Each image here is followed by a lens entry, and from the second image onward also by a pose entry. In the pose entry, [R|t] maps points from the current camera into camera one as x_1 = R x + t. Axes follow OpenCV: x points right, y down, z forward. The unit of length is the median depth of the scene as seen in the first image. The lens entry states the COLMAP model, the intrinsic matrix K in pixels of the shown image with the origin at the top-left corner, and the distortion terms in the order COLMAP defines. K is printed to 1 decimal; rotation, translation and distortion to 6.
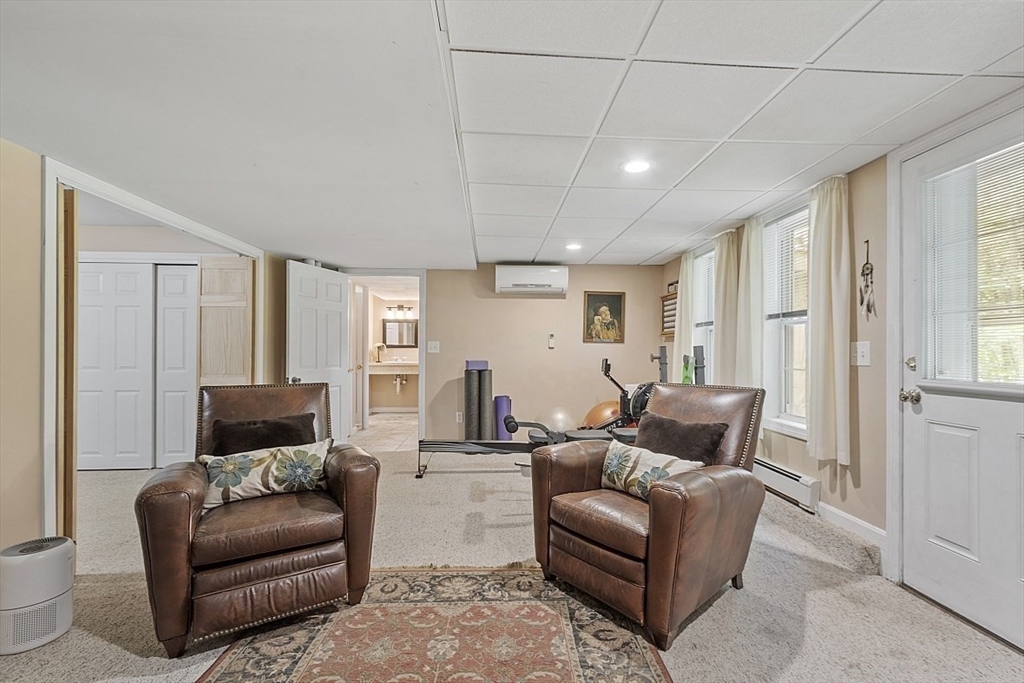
lens RADIAL K [[469.7, 0, 516.8], [0, 469.7, 346.1], [0, 0, 1]] dist [0.000512, 0.000242]
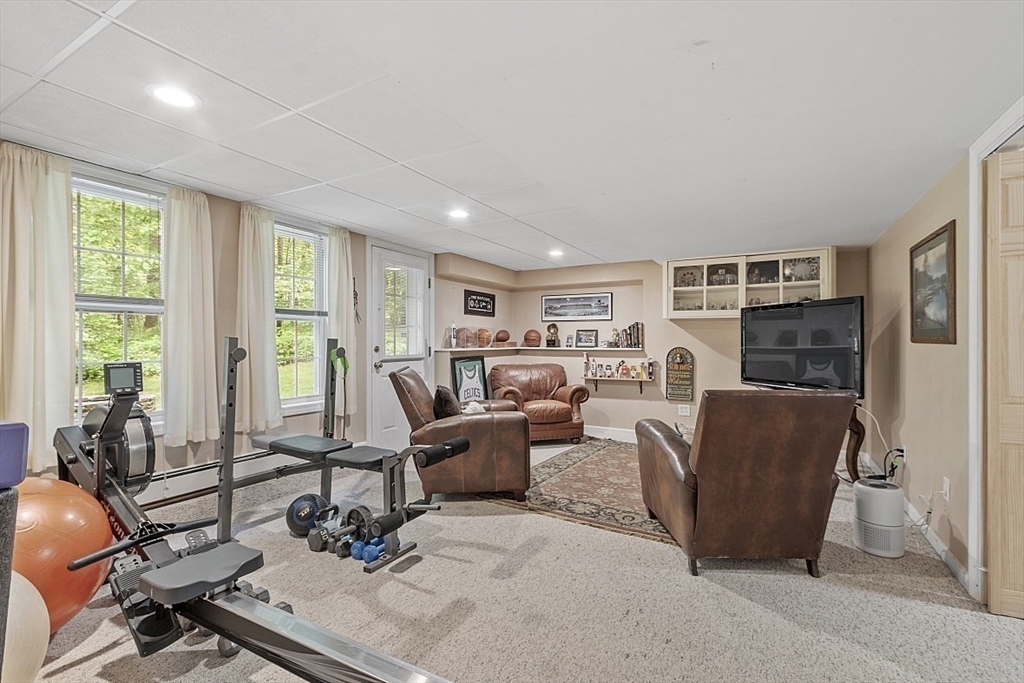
lens RADIAL K [[469.7, 0, 512.7], [0, 469.7, 341.9], [0, 0, 1]] dist [0.000512, 0.000242]
pose [[-0.849632, -0.009009, 0.527300, -0.724344], [-0.011461, 0.999933, -0.001382, 0.004229], [-0.527252, -0.007217, -0.849678, 2.418160]]
